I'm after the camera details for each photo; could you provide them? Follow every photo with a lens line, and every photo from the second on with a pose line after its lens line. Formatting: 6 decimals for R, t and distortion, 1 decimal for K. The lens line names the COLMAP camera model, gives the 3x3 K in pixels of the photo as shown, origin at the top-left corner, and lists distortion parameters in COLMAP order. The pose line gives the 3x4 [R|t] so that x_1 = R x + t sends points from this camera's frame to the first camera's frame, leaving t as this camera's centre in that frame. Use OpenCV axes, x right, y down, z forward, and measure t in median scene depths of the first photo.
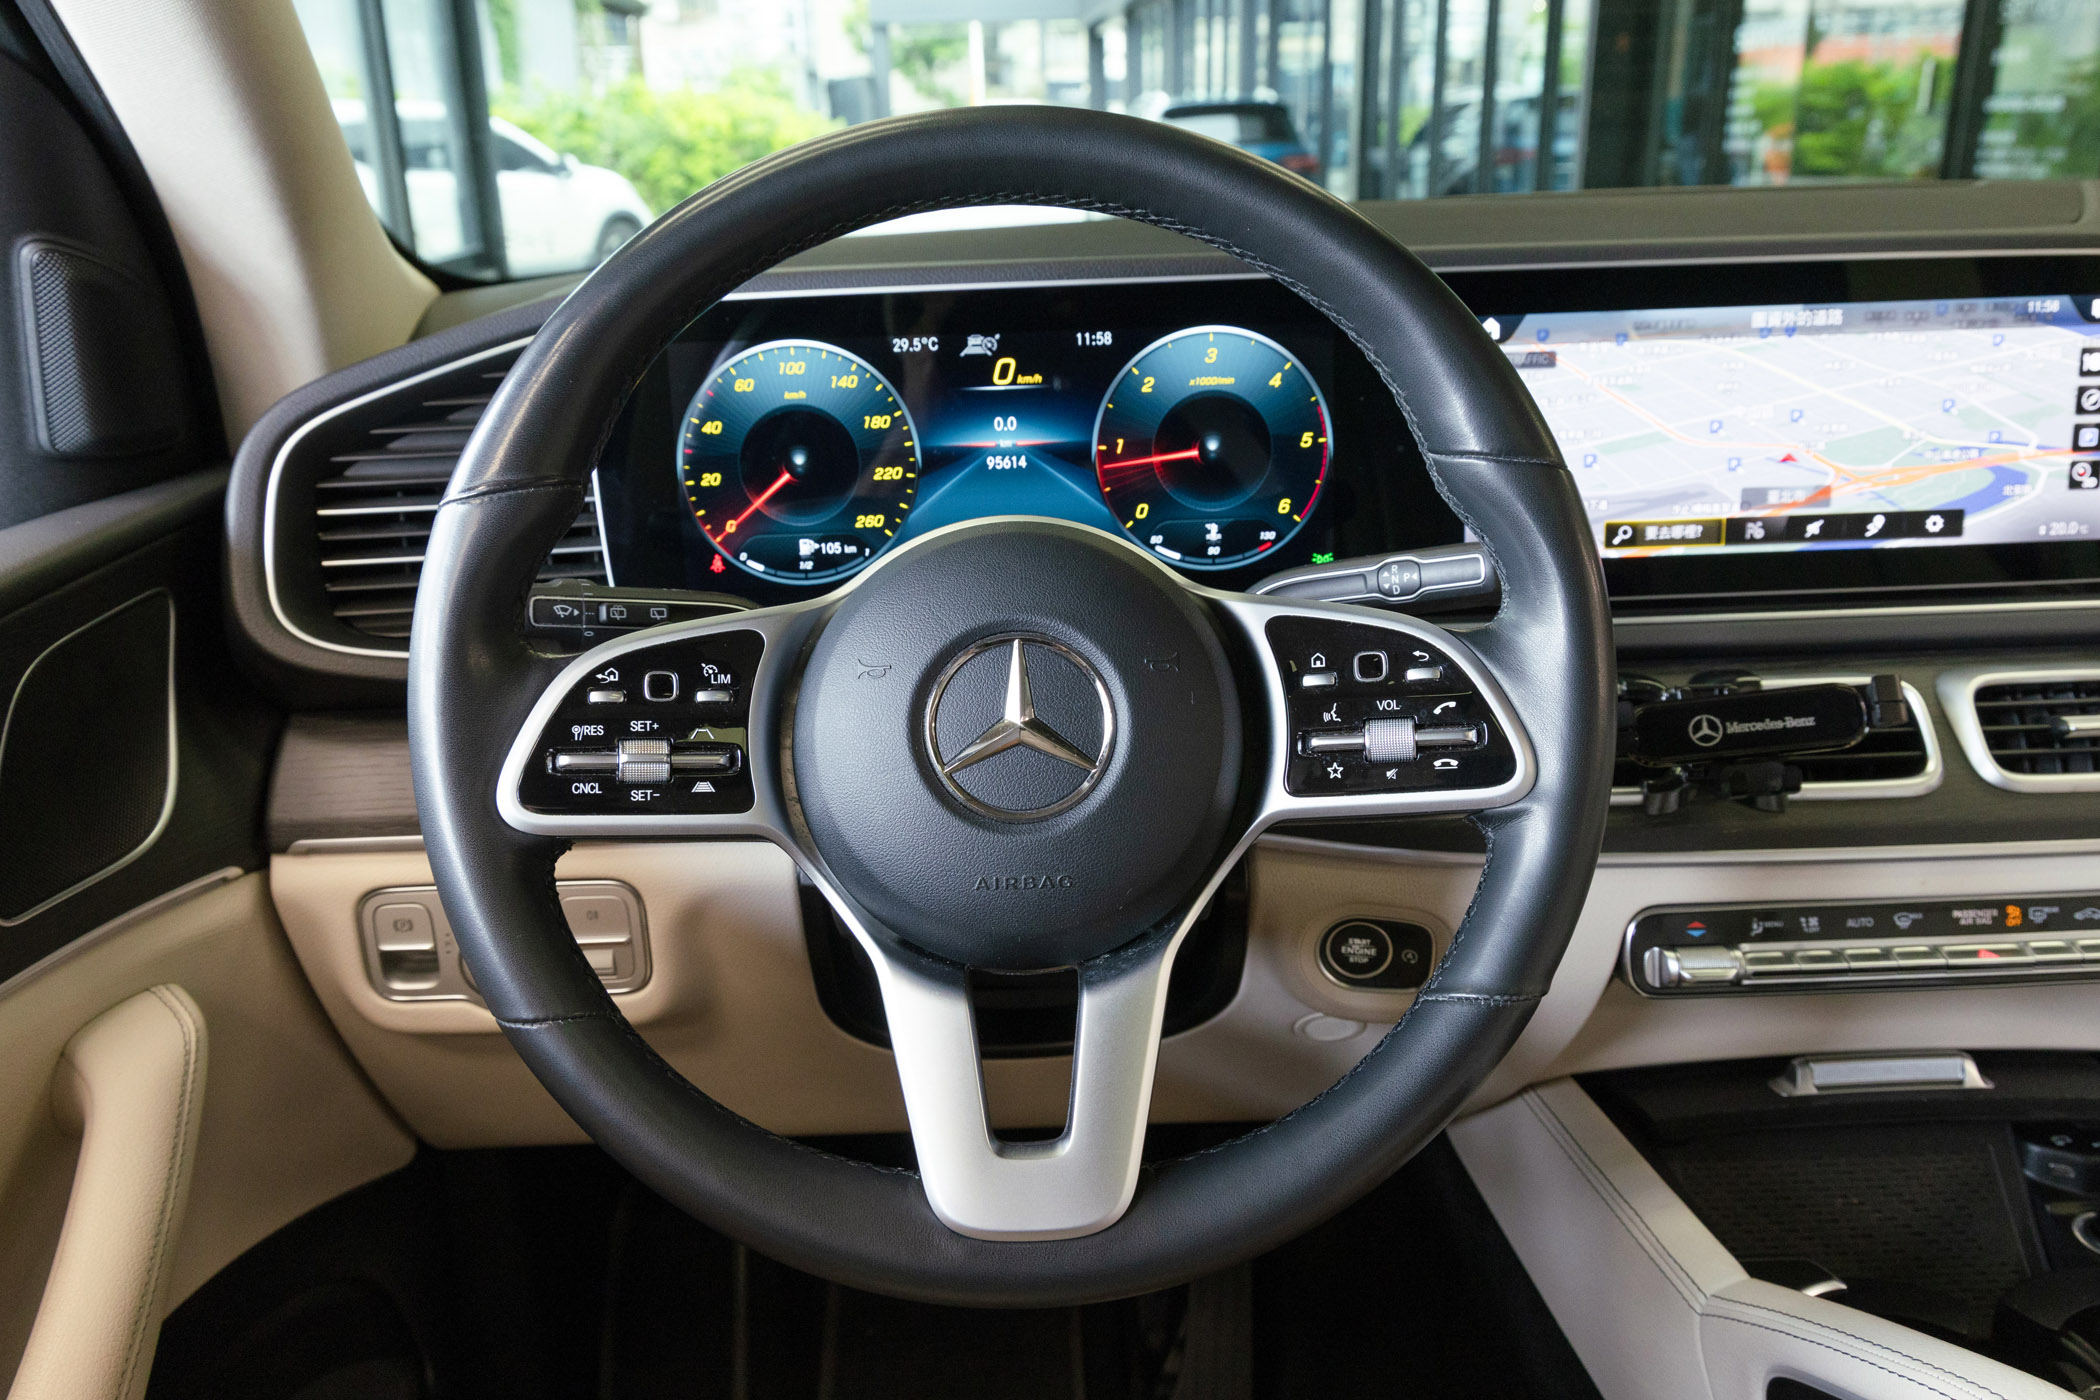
lens RADIAL K [[1579.3, 0, 1048.8], [0, 1579.3, 704.5], [0, 0, 1]] dist [0.010765, 0.000174]
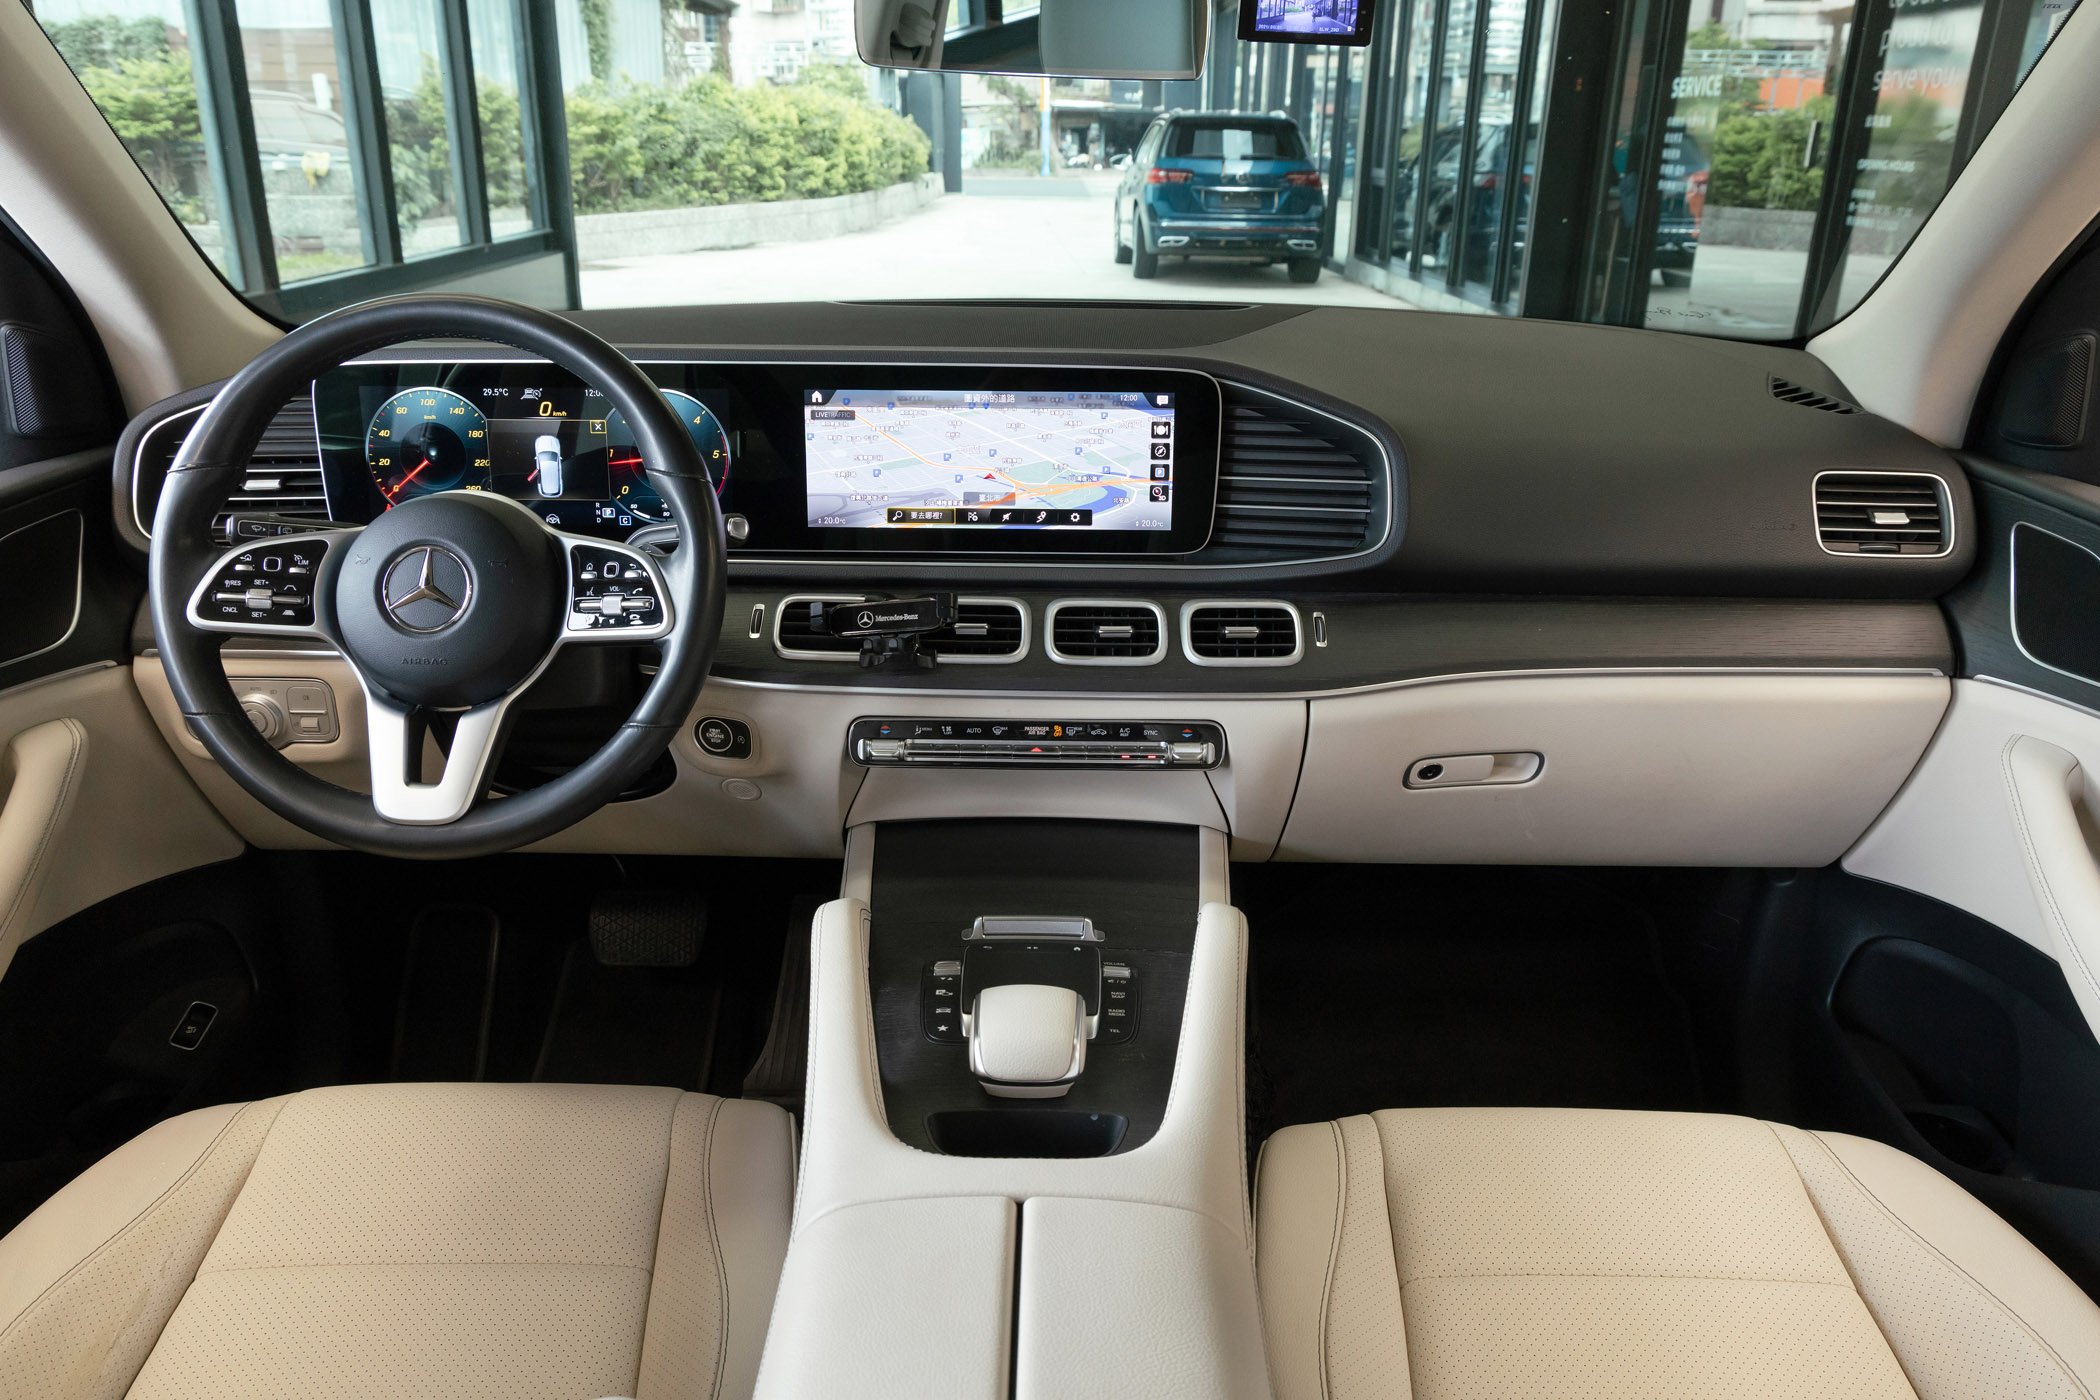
lens RADIAL K [[1444.8, 0, 1047.9], [0, 1444.8, 705.2], [0, 0, 1]] dist [-0.004971, -0.000007]
pose [[0.998726, 0.047053, -0.018214, 0.601653], [-0.046480, 0.998447, 0.030702, 0.050123], [0.019630, -0.029816, 0.999363, -0.655551]]
